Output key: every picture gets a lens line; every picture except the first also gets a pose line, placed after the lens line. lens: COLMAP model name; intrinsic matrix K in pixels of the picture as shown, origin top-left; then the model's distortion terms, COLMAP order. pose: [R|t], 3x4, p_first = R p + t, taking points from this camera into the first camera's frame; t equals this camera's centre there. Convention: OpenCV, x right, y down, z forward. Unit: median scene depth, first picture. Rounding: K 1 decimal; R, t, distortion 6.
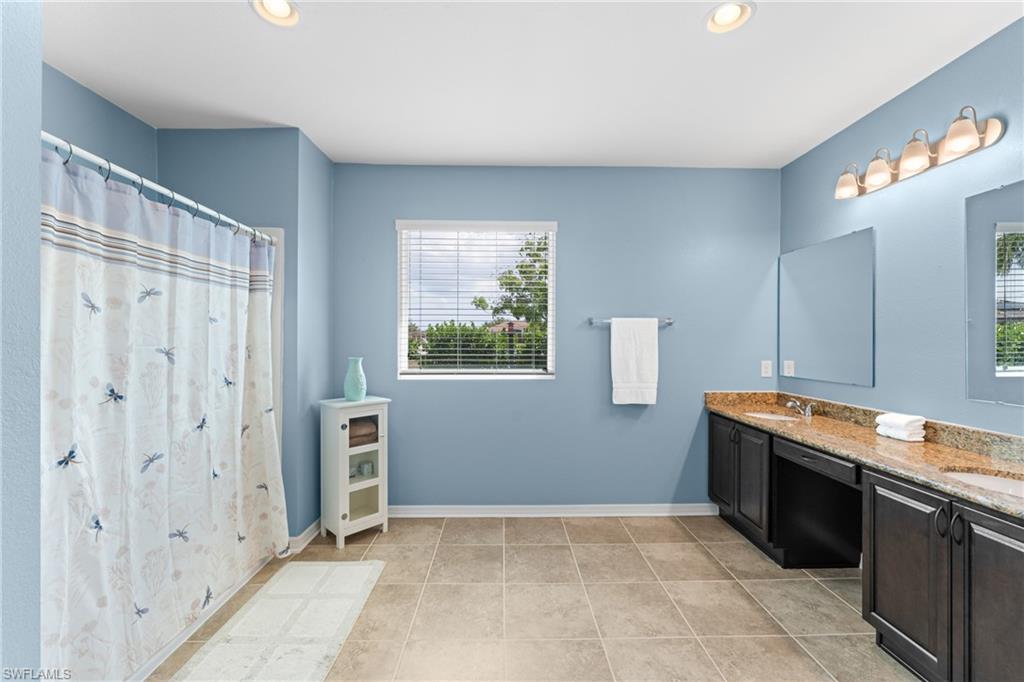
lens RADIAL K [[421.7, 0, 511.7], [0, 421.7, 338.8], [0, 0, 1]] dist [-0.000839, 0.000034]
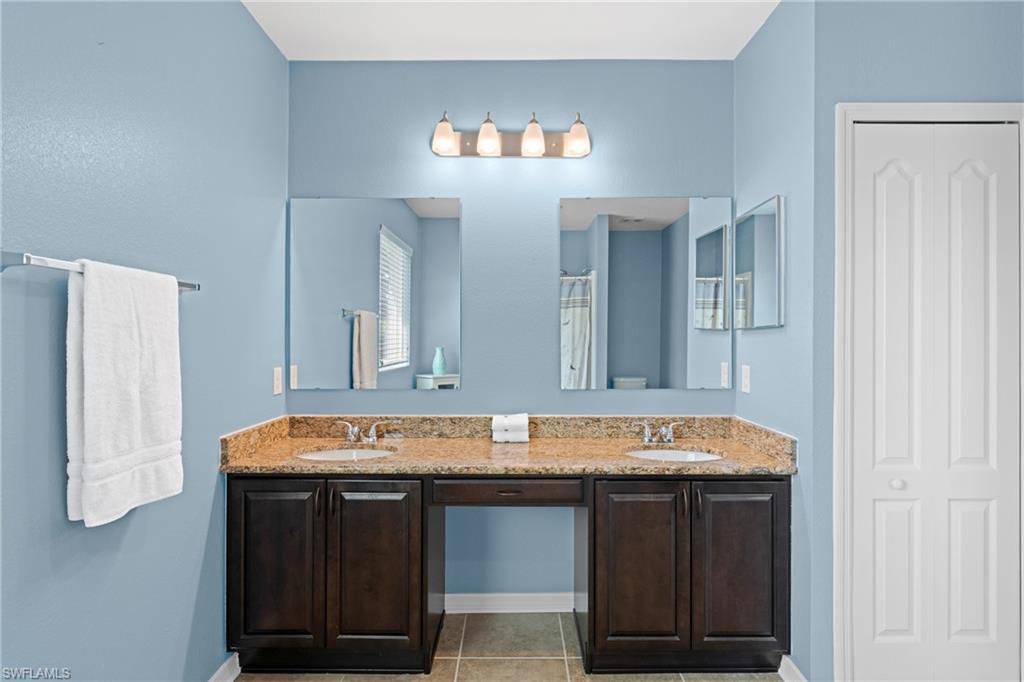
lens RADIAL K [[538.3, 0, 511.2], [0, 538.3, 336.8], [0, 0, 1]] dist [-0.000666, 0.000027]
pose [[0.022940, -0.001230, 0.999736, -0.194073], [-0.003525, 0.999993, 0.001311, 0.007807], [-0.999731, -0.003554, 0.022936, 0.793671]]
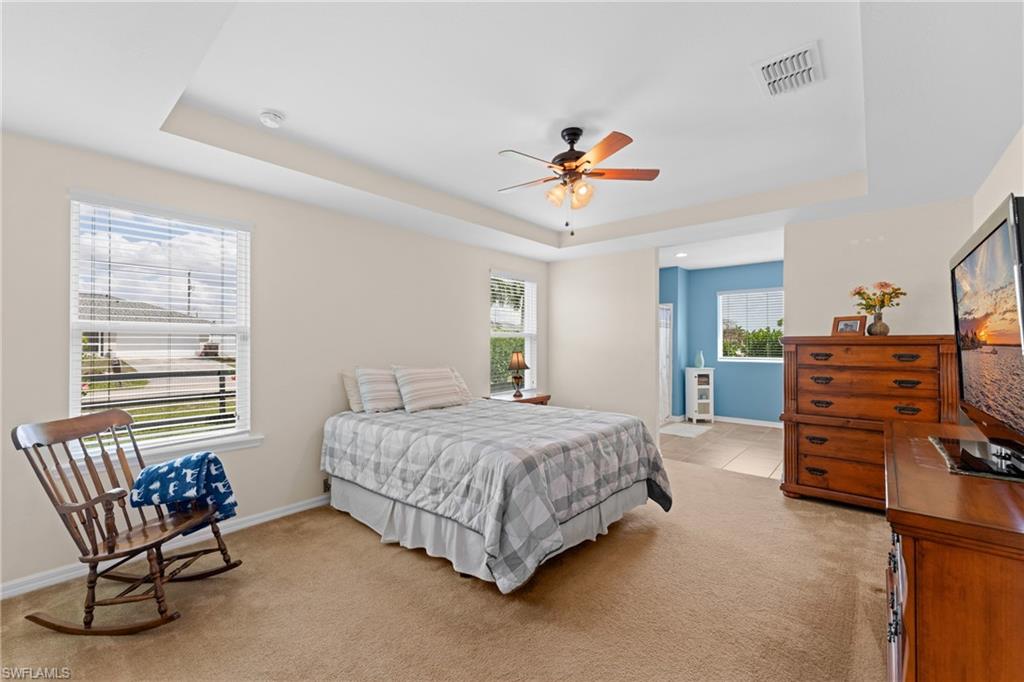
lens RADIAL K [[421.7, 0, 511.7], [0, 421.7, 338.8], [0, 0, 1]] dist [-0.000839, 0.000034]
pose [[0.747517, -0.003583, -0.664233, 0.519656], [-0.000433, 0.999983, -0.005882, -0.011327], [0.664243, 0.004684, 0.747502, -1.830544]]
